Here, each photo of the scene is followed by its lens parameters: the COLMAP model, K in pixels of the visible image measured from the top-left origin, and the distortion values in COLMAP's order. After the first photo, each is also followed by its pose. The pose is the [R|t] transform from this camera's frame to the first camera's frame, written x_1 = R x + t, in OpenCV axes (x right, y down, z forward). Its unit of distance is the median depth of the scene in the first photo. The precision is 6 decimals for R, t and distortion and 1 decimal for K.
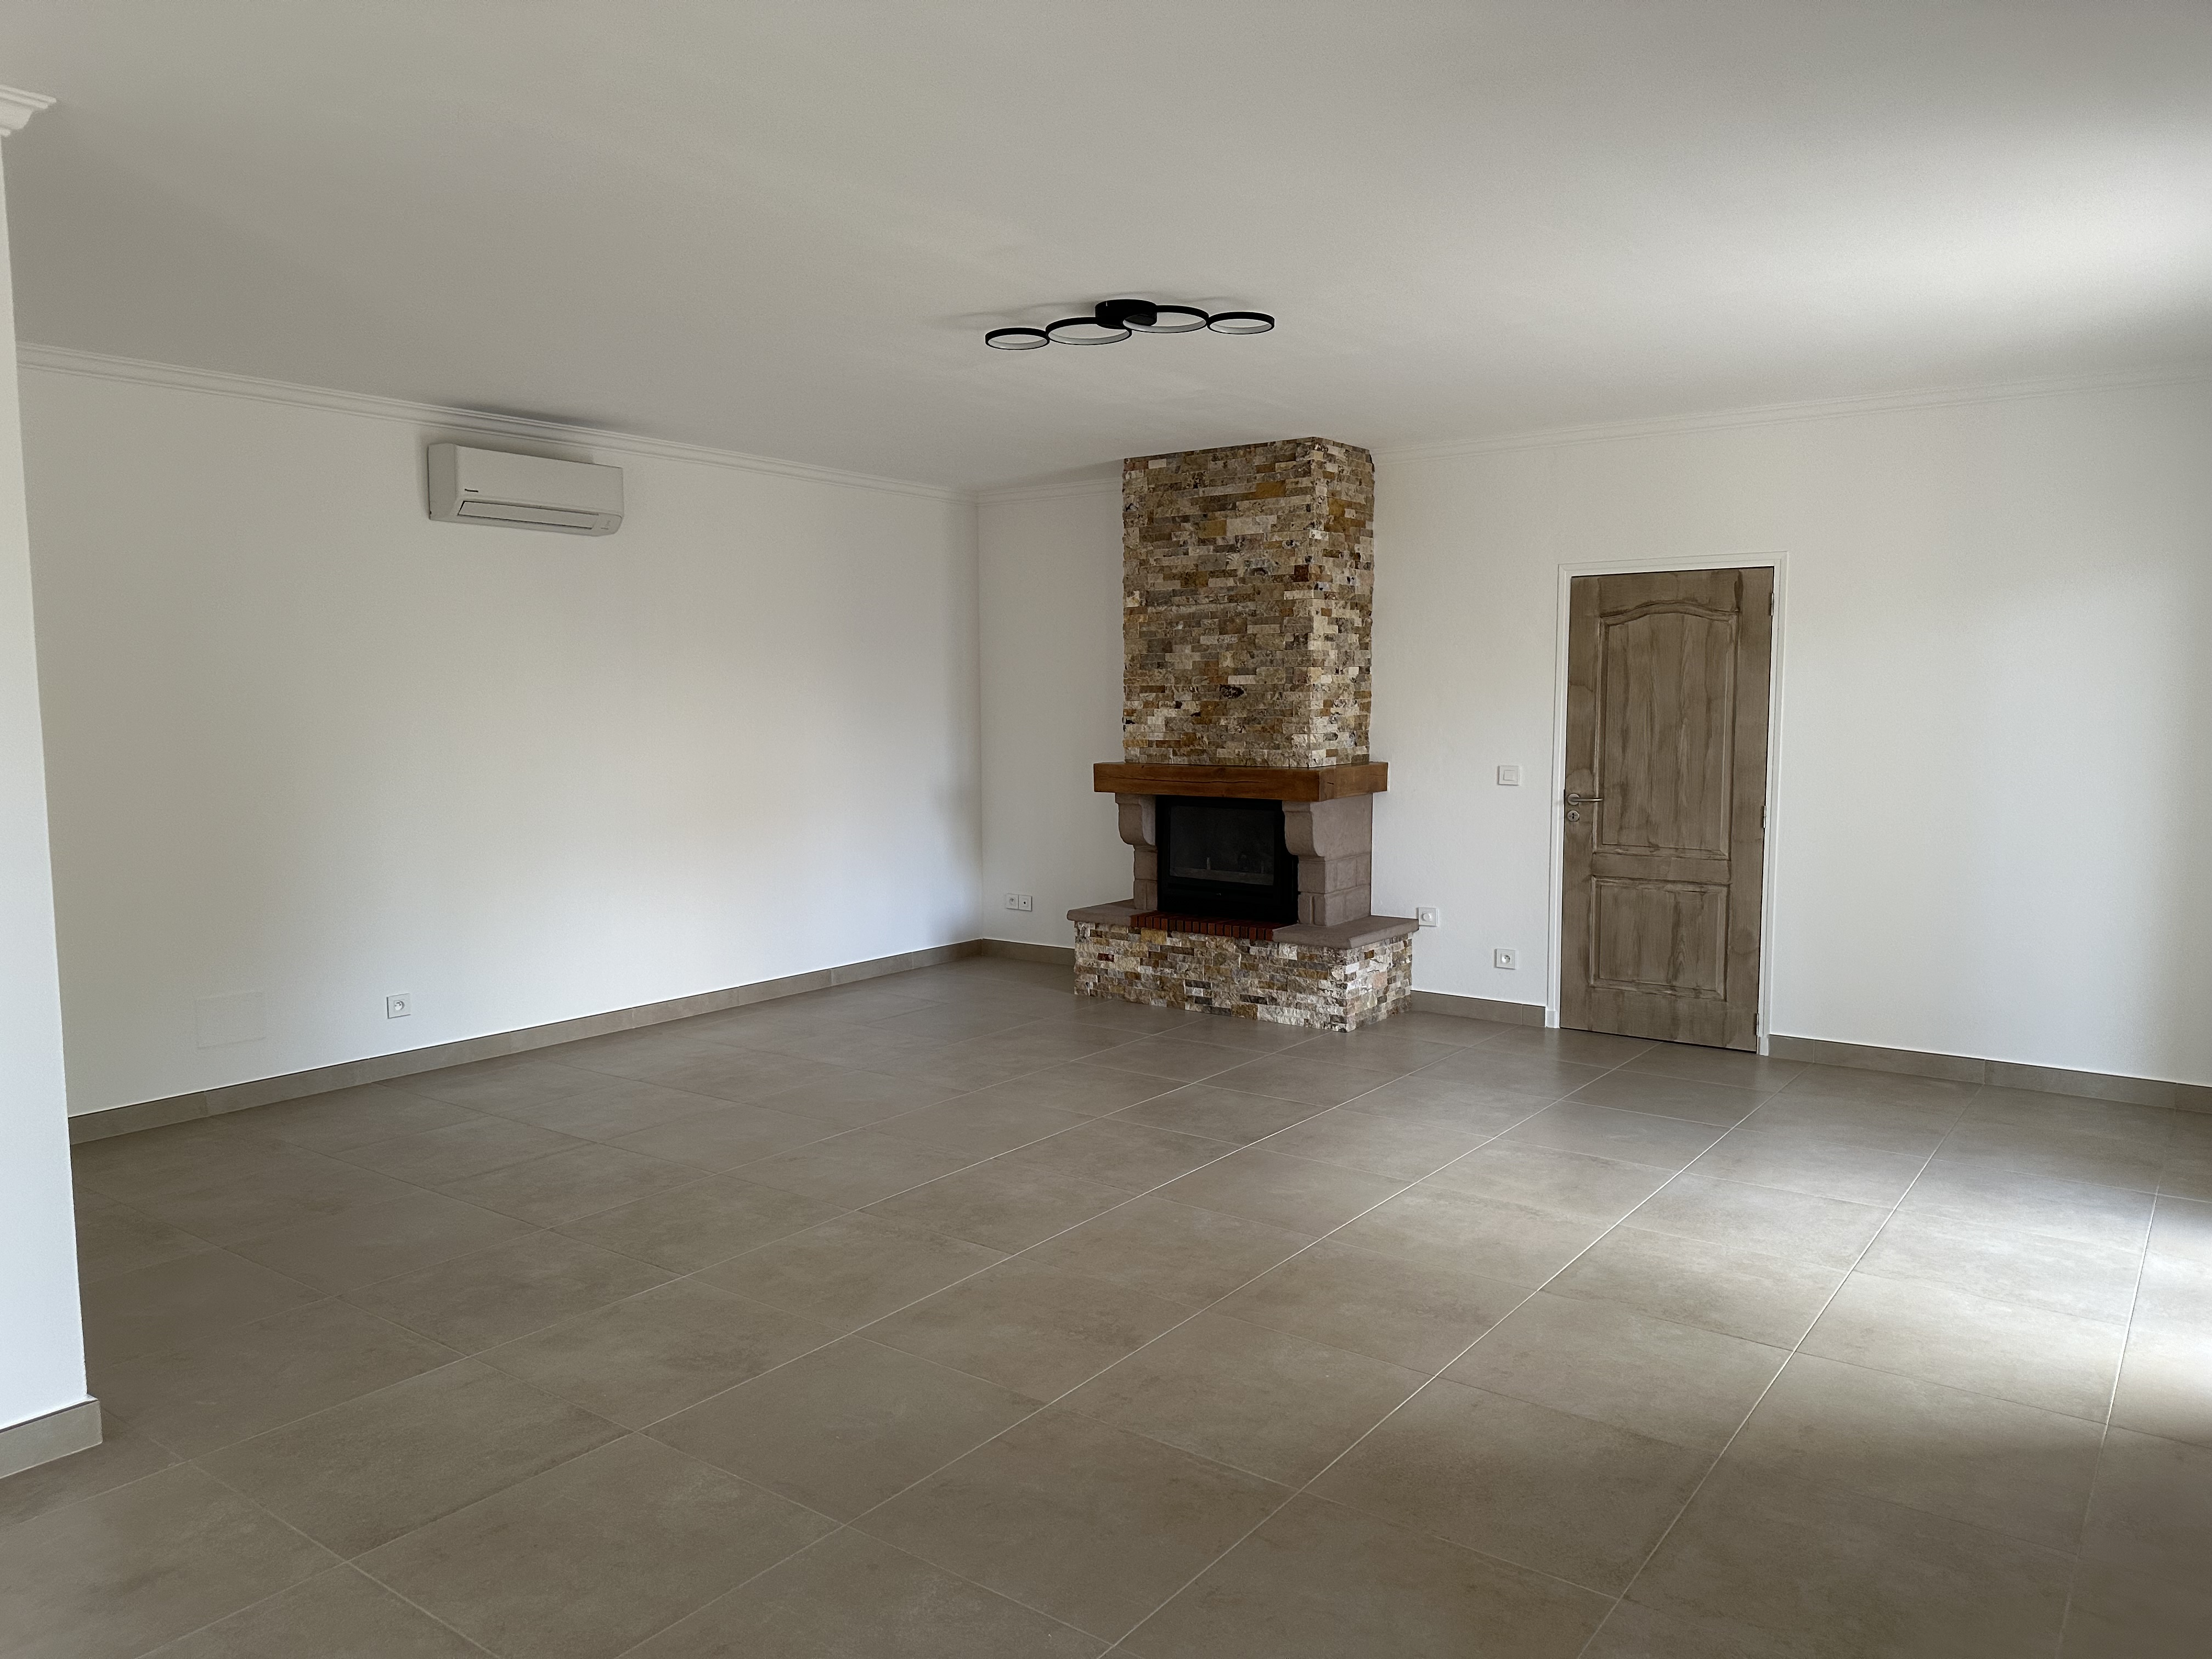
lens RADIAL K [[1566.7, 0, 1106.5], [0, 1566.7, 827.2], [0, 0, 1]] dist [0.009912, -0.008534]
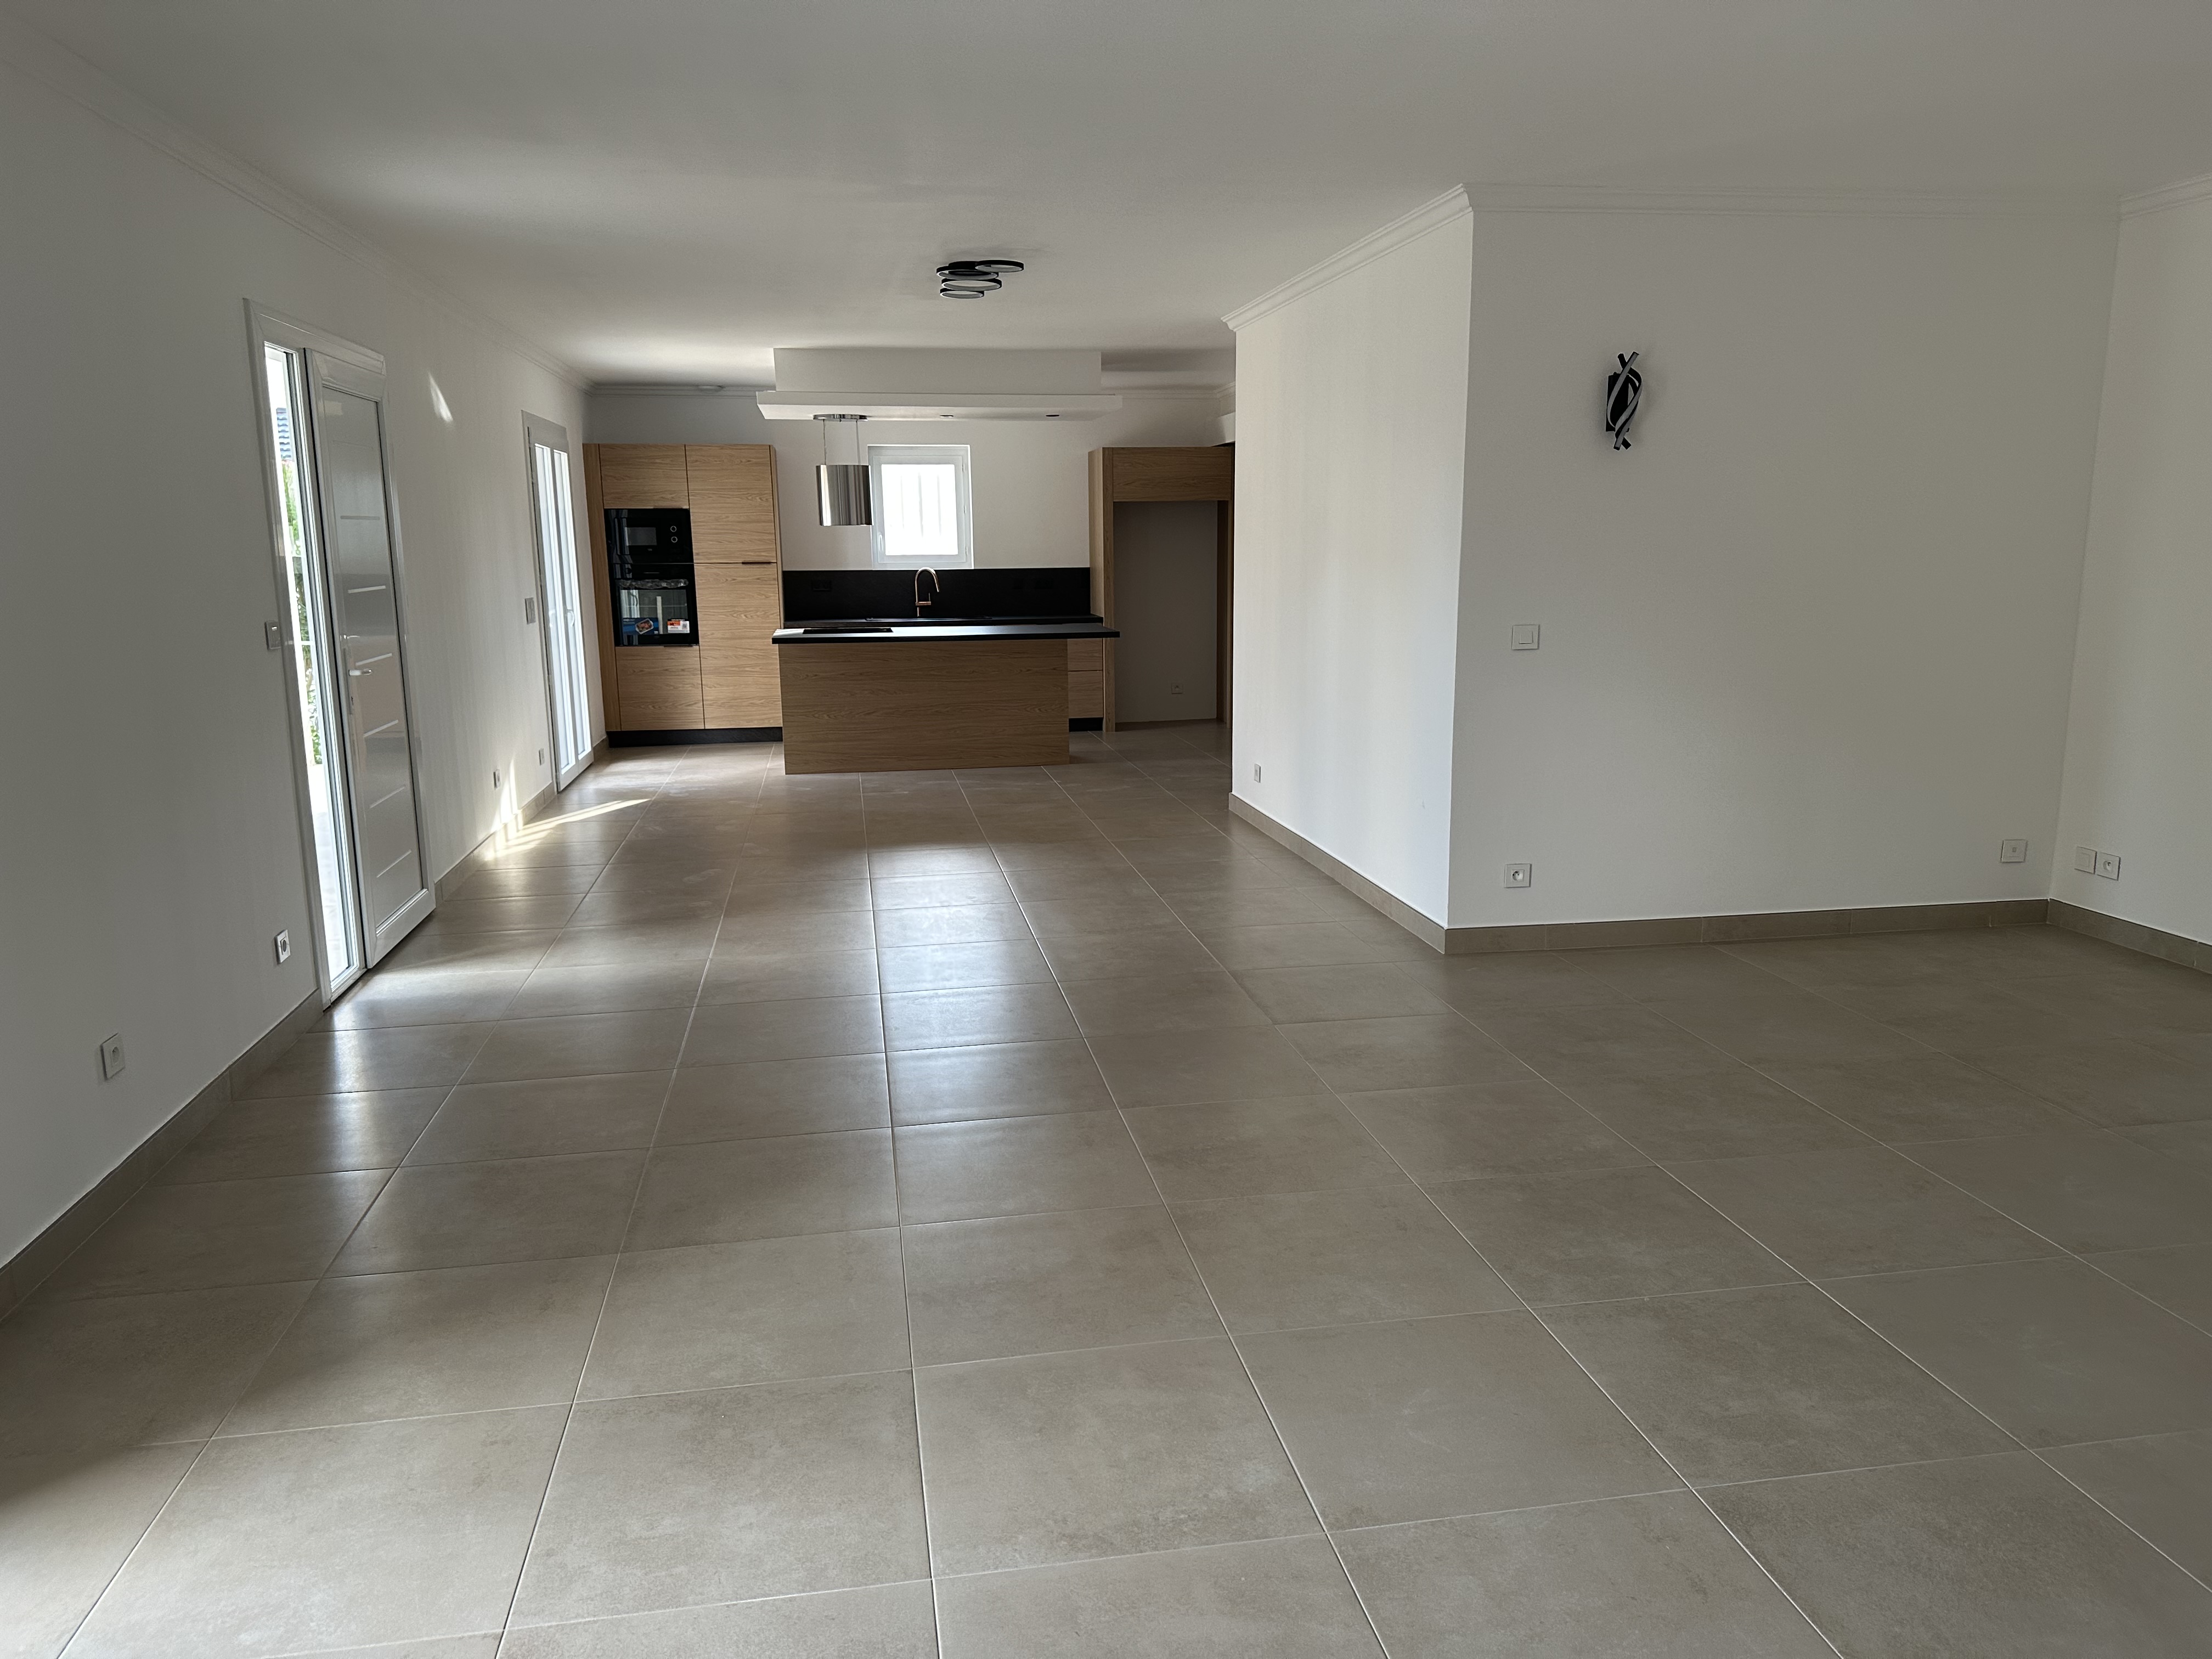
lens RADIAL K [[1566.7, 0, 1114.4], [0, 1566.7, 831.5], [0, 0, 1]] dist [0.009912, -0.008534]
pose [[-0.690976, 0.149626, -0.707223, 0.684751], [-0.055218, 0.964560, 0.258020, -0.144187], [0.720766, 0.217337, -0.658226, 1.478838]]
